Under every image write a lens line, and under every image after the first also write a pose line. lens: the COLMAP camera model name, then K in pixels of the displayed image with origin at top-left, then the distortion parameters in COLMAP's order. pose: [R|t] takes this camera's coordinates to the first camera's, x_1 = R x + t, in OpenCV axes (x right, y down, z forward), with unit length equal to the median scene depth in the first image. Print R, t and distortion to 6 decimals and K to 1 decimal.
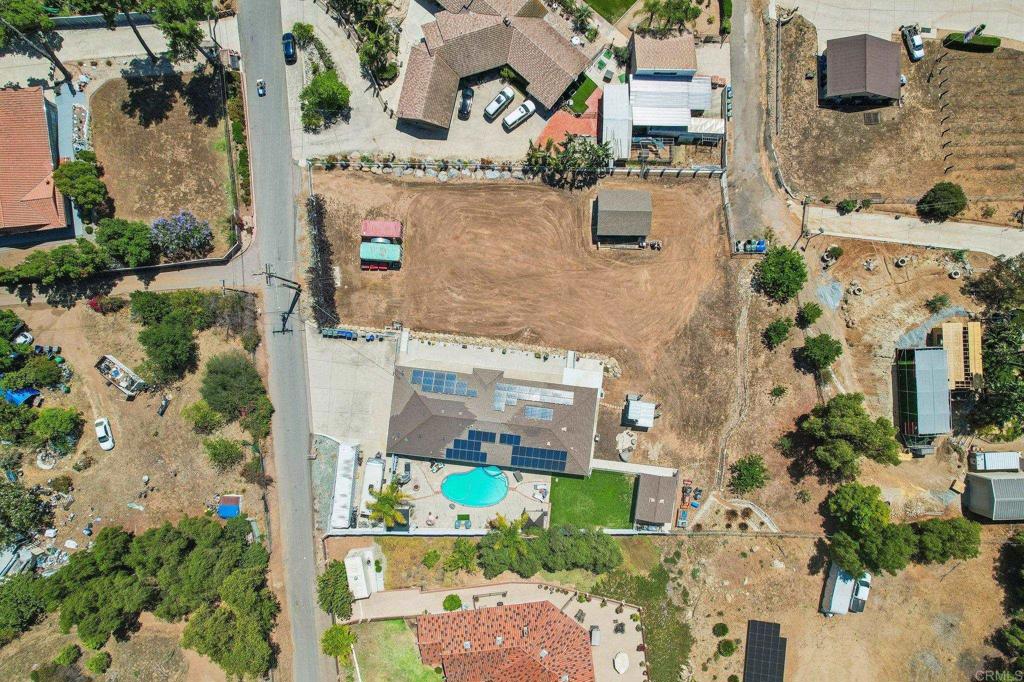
lens RADIAL K [[655.0, 0, 512.0], [0, 655.0, 341.0], [0, 0, 1]] dist [-0.075224, 0.066595]
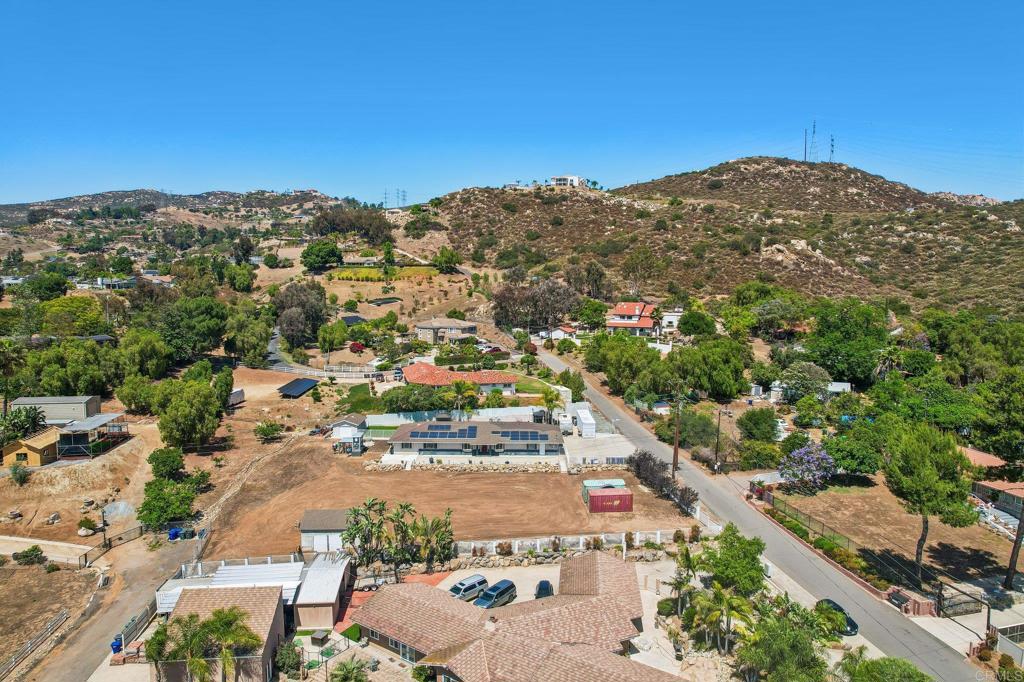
lens RADIAL K [[655.0, 0, 512.0], [0, 655.0, 341.0], [0, 0, 1]] dist [-0.075224, 0.066595]
pose [[-0.993964, 0.001116, -0.109697, 0.037152], [-0.109362, -0.088846, 0.990023, -1.024924], [-0.008641, 0.996045, 0.088432, 0.684267]]
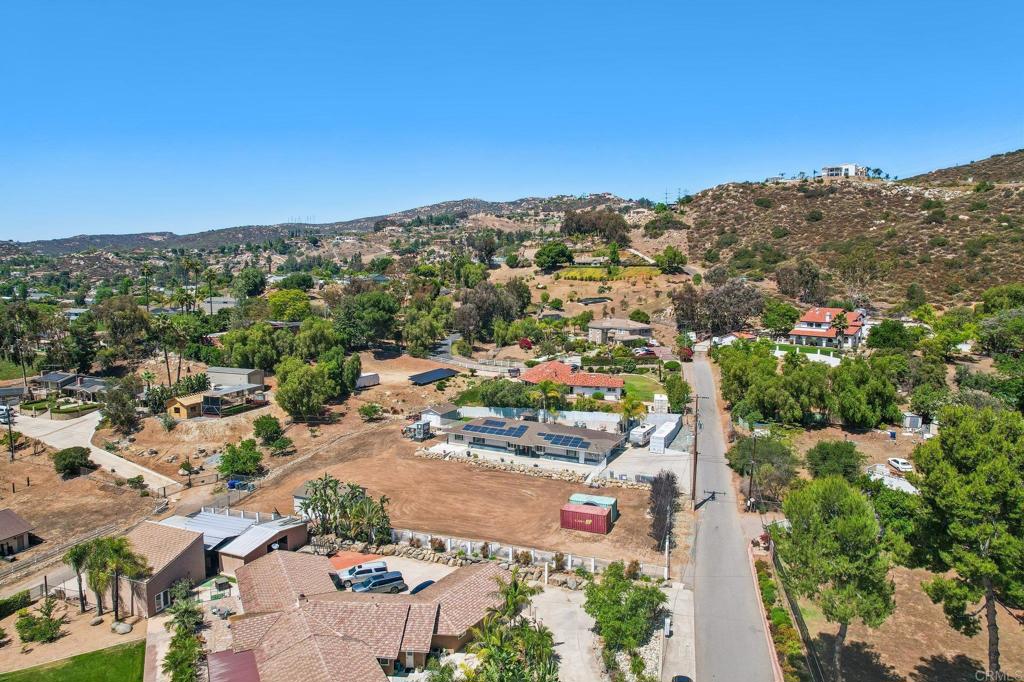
lens RADIAL K [[655.0, 0, 512.0], [0, 655.0, 341.0], [0, 0, 1]] dist [-0.075224, 0.066595]
pose [[-0.936867, -0.048776, 0.346267, -0.383020], [0.349249, -0.081066, 0.933517, -0.952308], [-0.017463, 0.995515, 0.092983, 0.683363]]
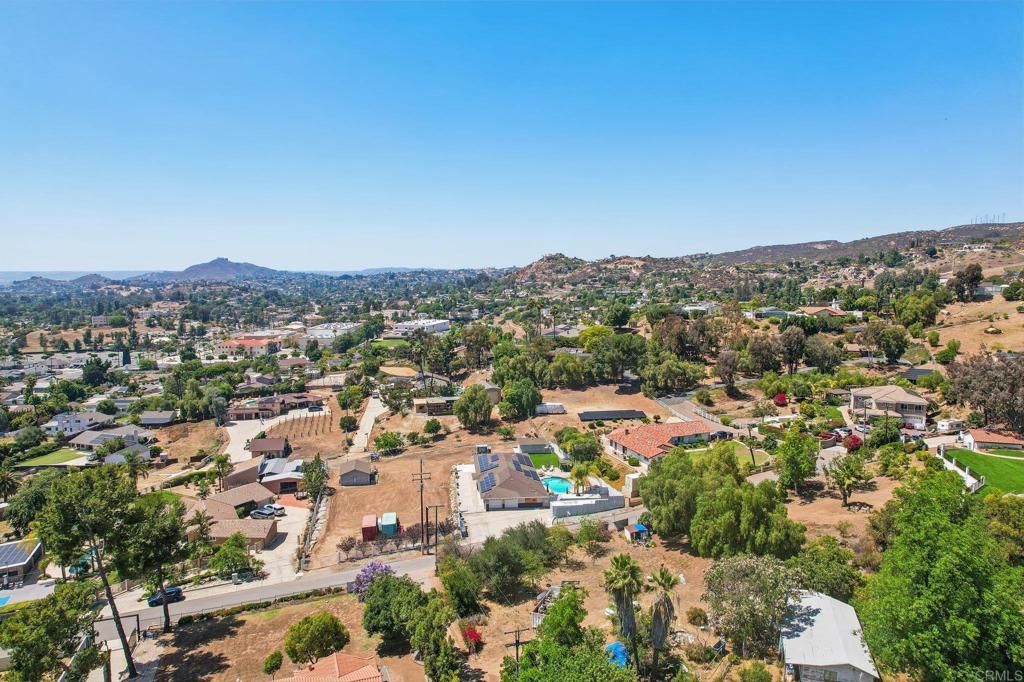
lens RADIAL K [[654.9, 0, 512.0], [0, 654.9, 341.0], [0, 0, 1]] dist [-0.020653, 0.000675]
pose [[-0.221773, -0.107575, 0.969146, -1.325939], [0.974910, -0.004904, 0.222547, -0.177757], [-0.019188, 0.994185, 0.105964, 0.532671]]
